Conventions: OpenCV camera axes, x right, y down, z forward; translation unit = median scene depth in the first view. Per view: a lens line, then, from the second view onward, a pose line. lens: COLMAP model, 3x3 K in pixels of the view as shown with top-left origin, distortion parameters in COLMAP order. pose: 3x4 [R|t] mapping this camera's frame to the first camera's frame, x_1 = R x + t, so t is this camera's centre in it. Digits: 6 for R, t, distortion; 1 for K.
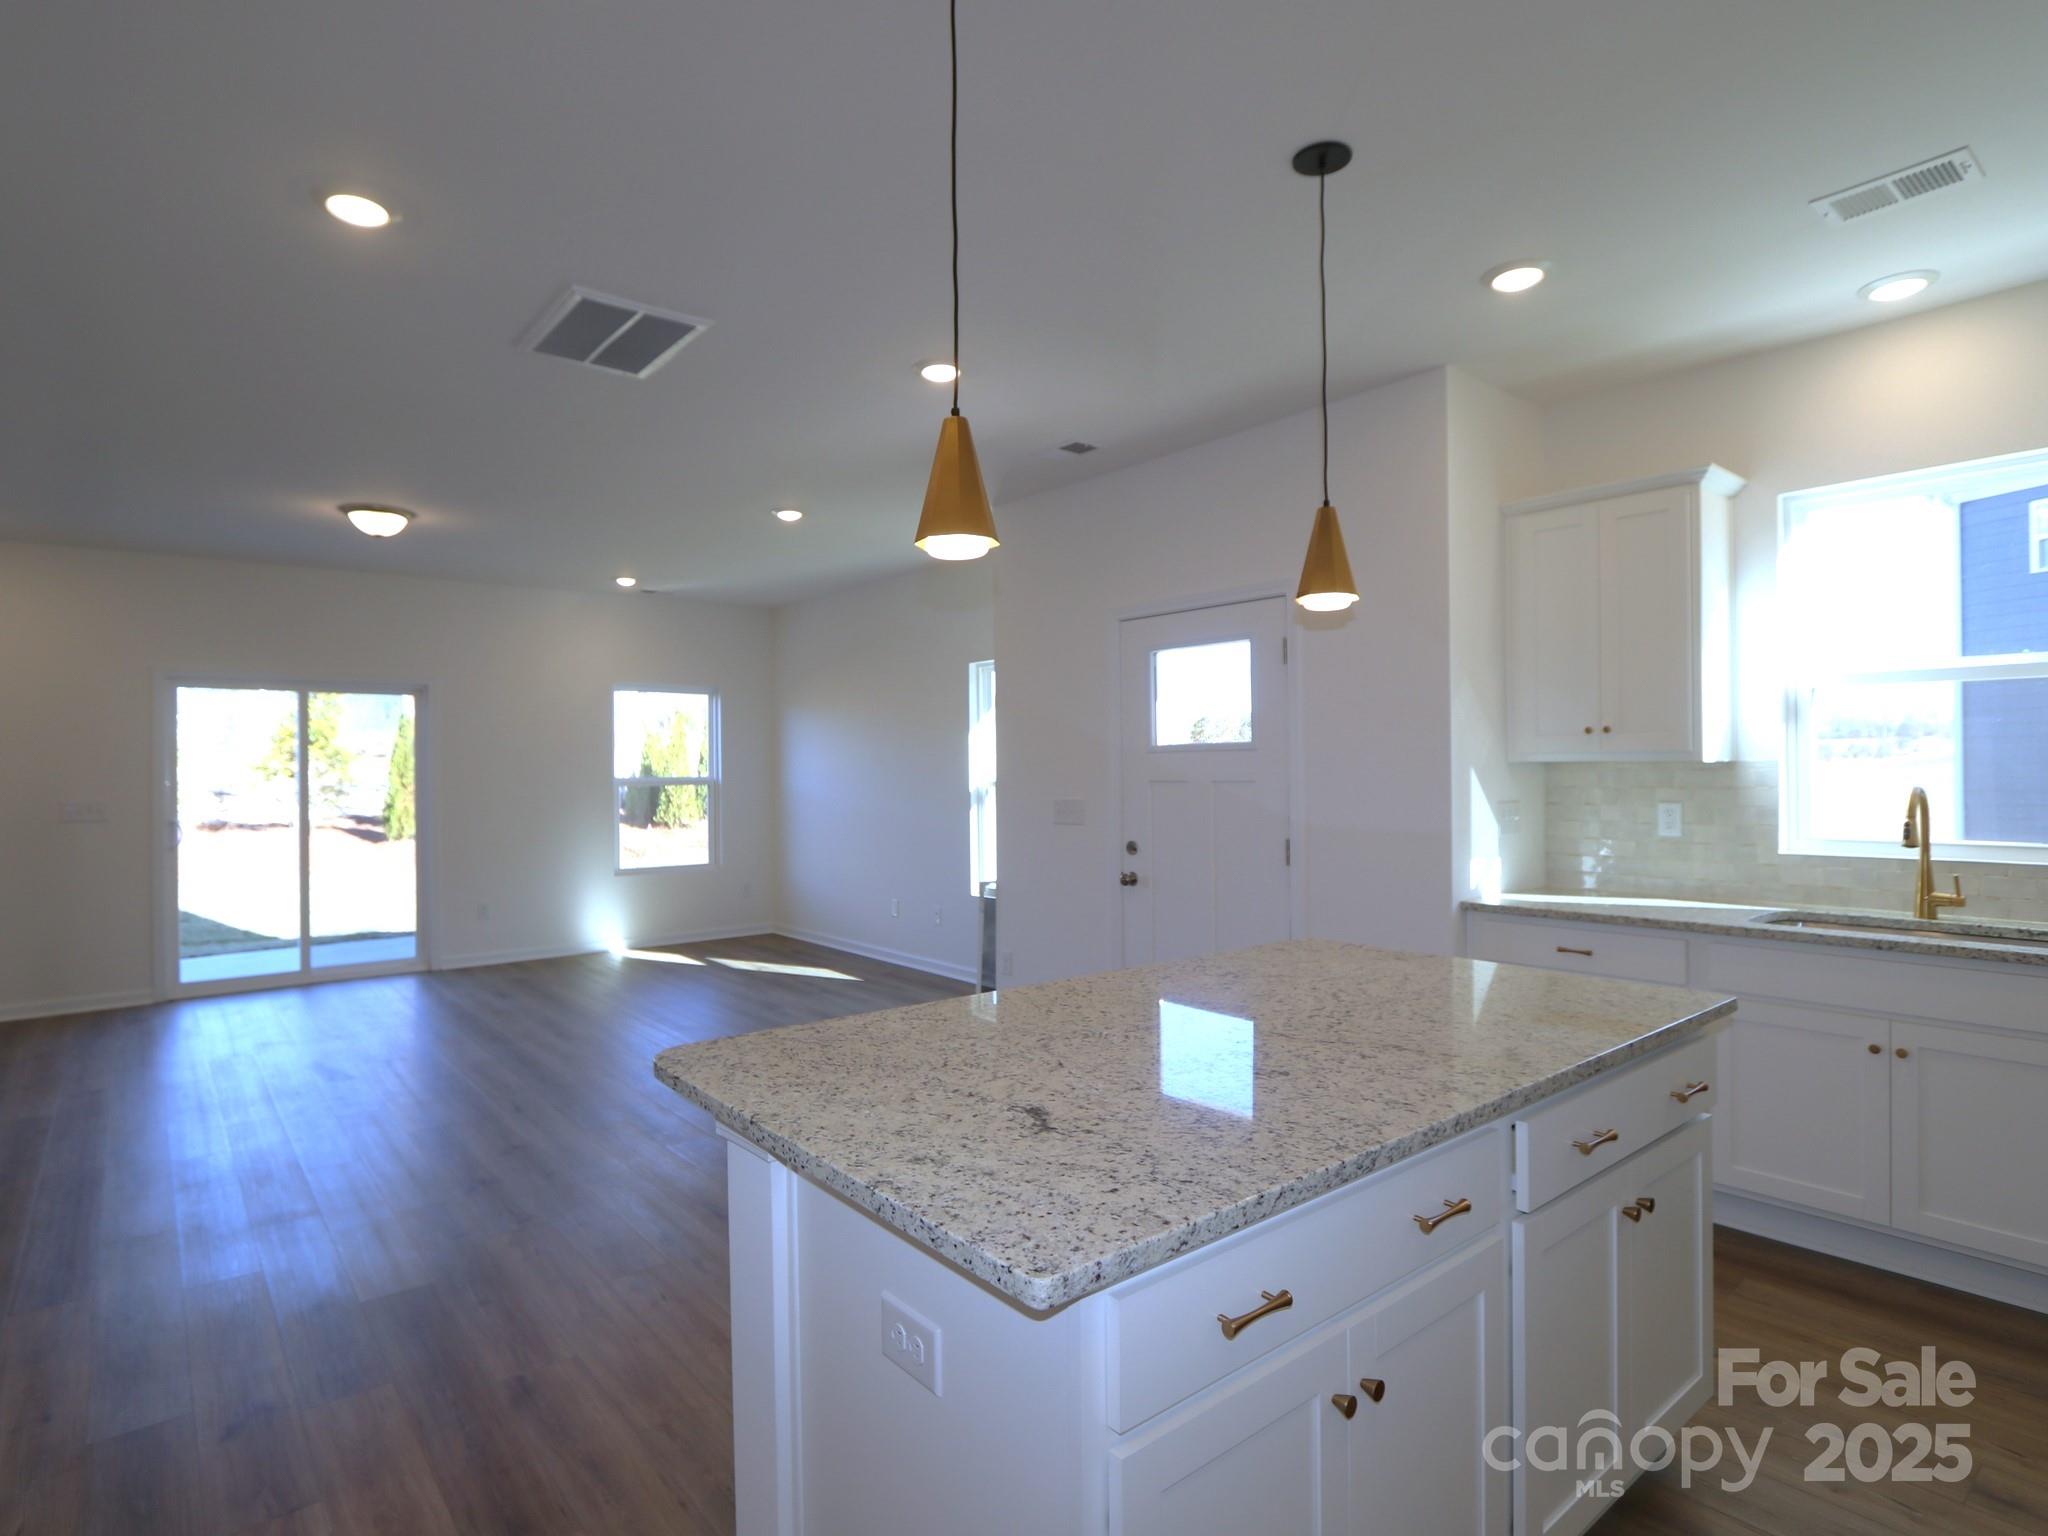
lens RADIAL K [[1069.4, 0, 993.8], [0, 1069.4, 767.9], [0, 0, 1]] dist [-0.026732, -0.000081]
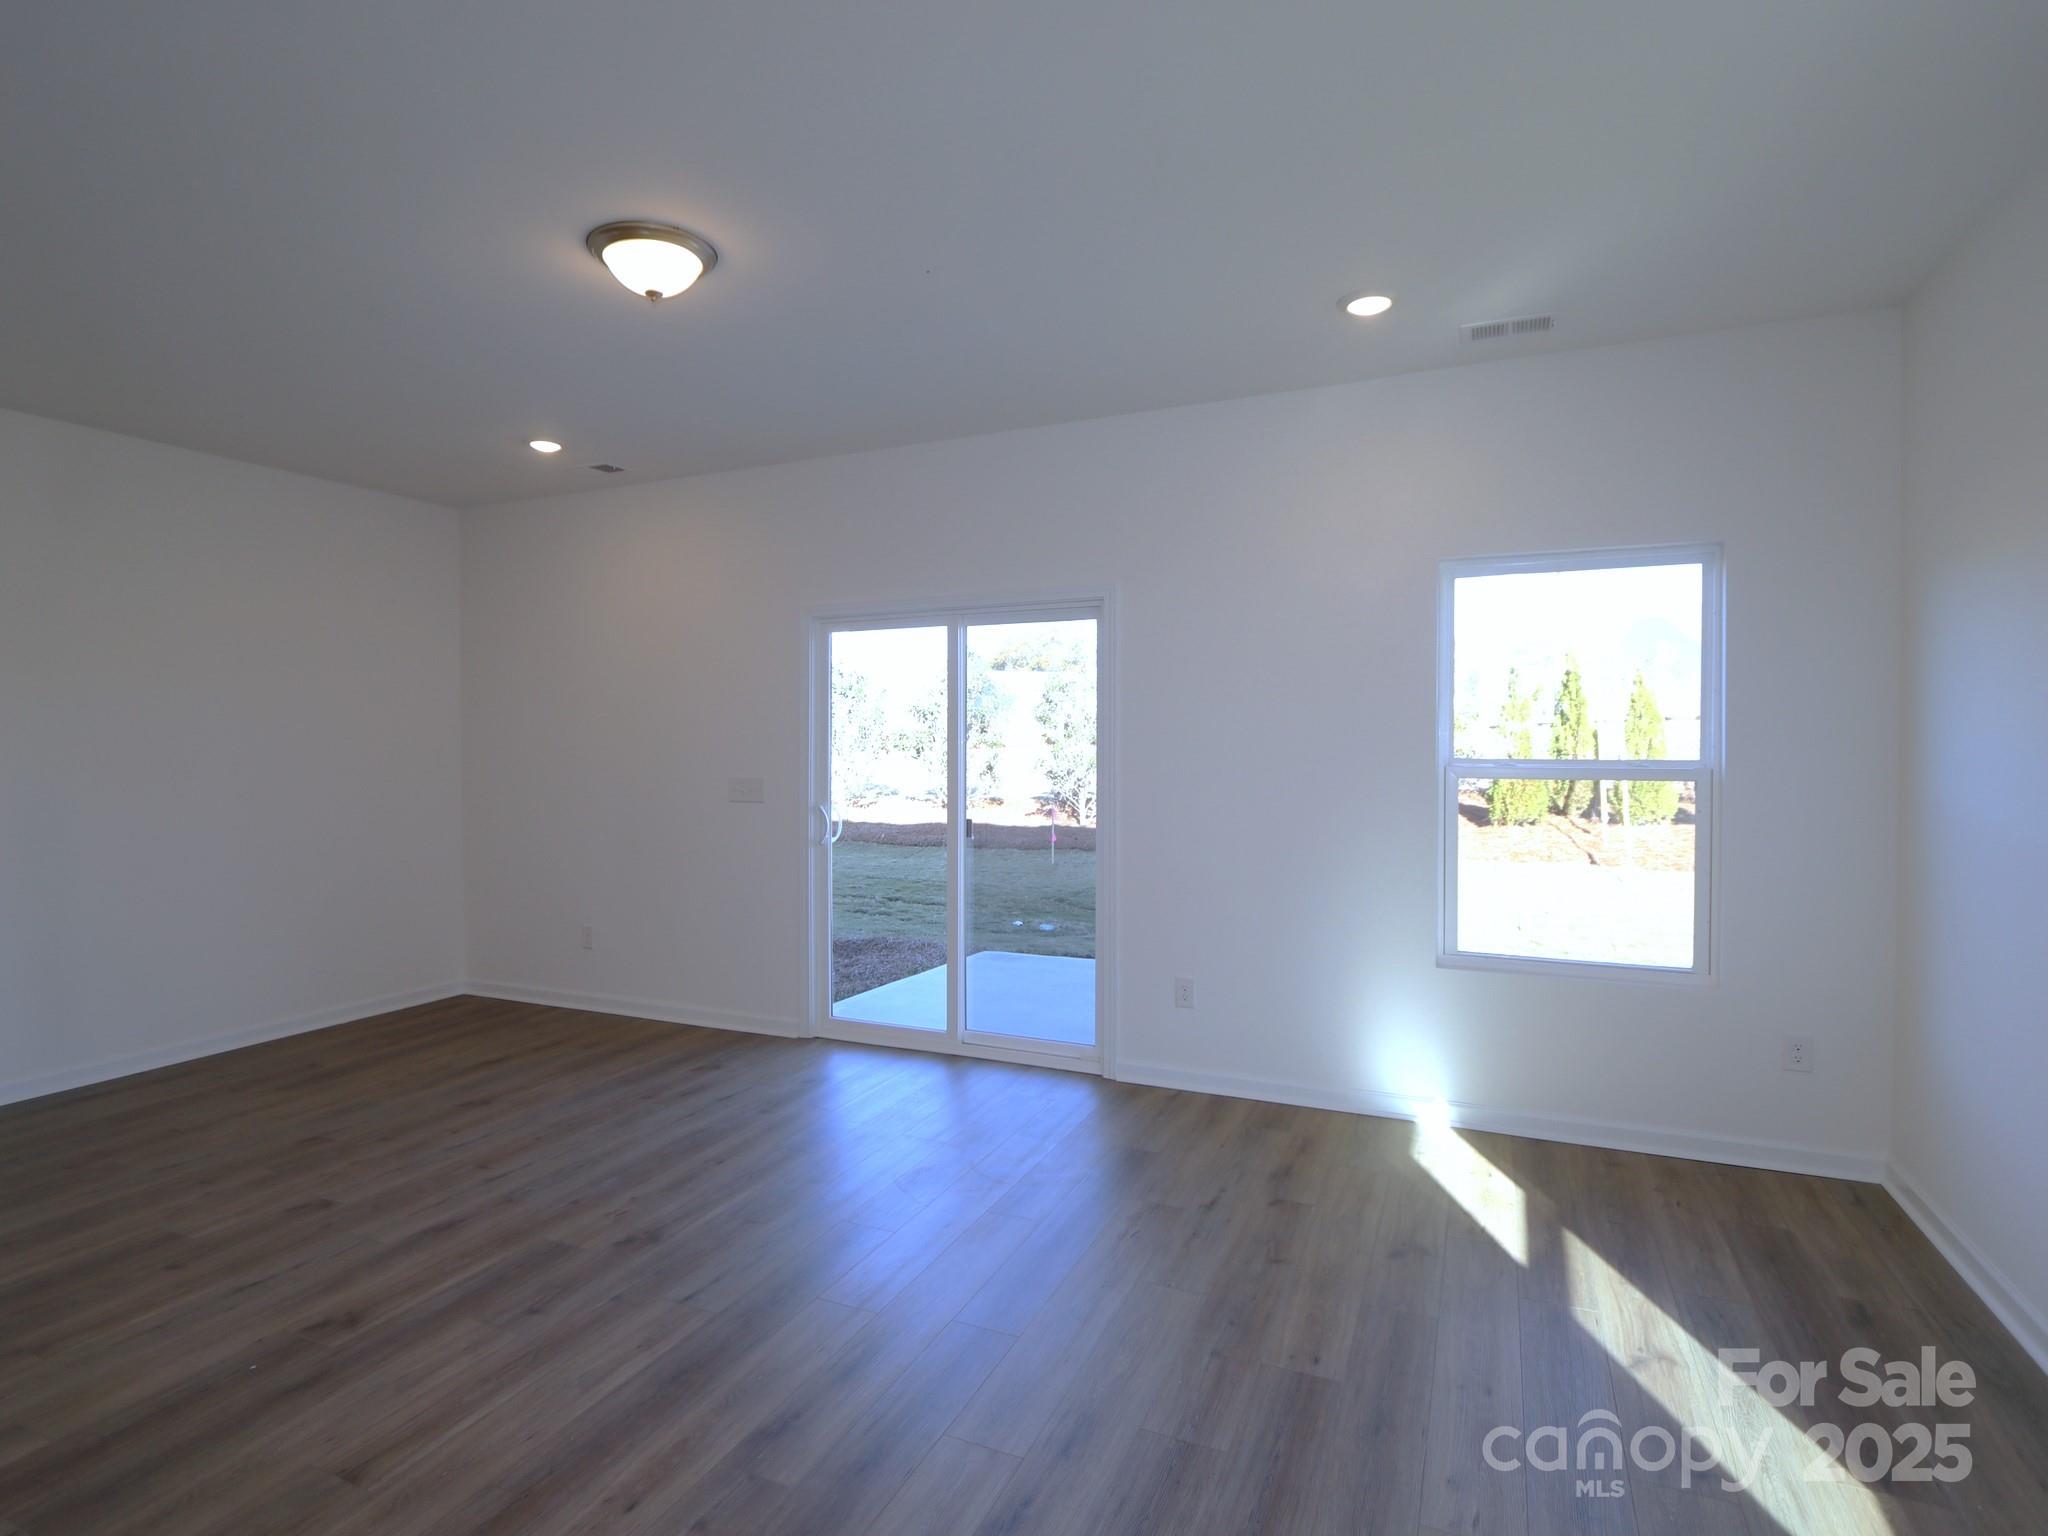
lens RADIAL K [[1063.1, 0, 1013.5], [0, 1063.1, 761.4], [0, 0, 1]] dist [-0.008030, -0.000527]
pose [[0.449570, 0.025084, -0.892893, -0.023739], [-0.002385, 0.999636, 0.026881, -0.002568], [0.893242, -0.009955, 0.449466, 0.719925]]
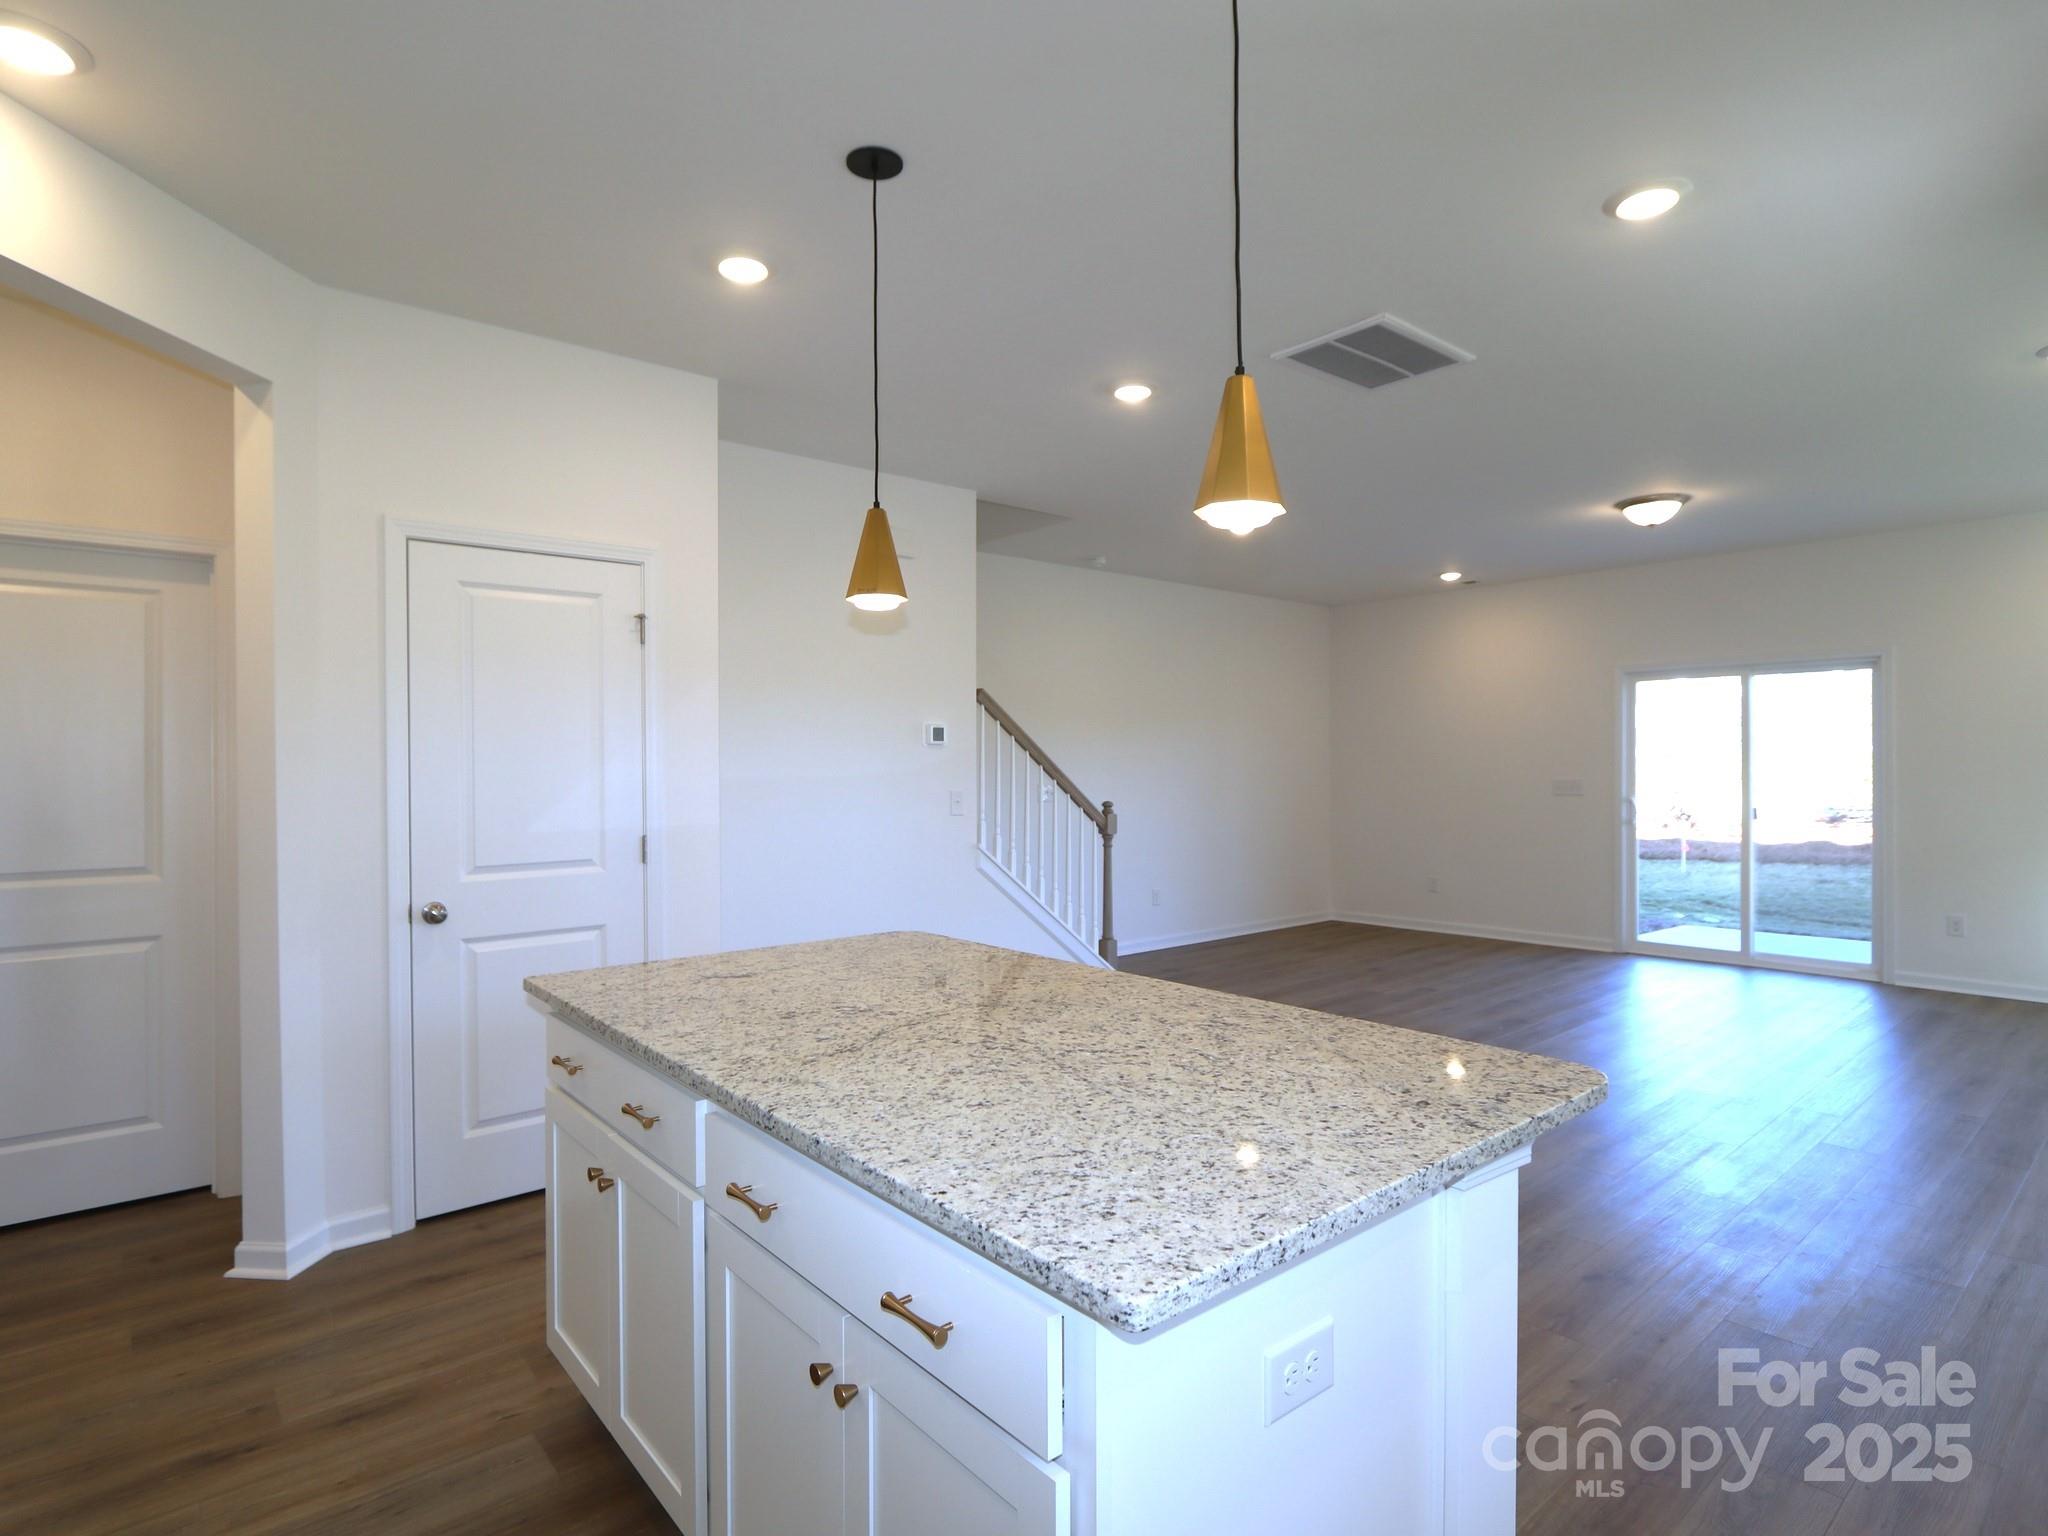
lens RADIAL K [[1063.1, 0, 1013.5], [0, 1063.1, 761.4], [0, 0, 1]] dist [-0.008030, -0.000527]
pose [[0.021768, 0.005665, -0.999747, 0.338766], [0.005554, 0.999968, 0.005787, 0.000325], [0.999748, -0.005678, 0.021736, 0.278637]]
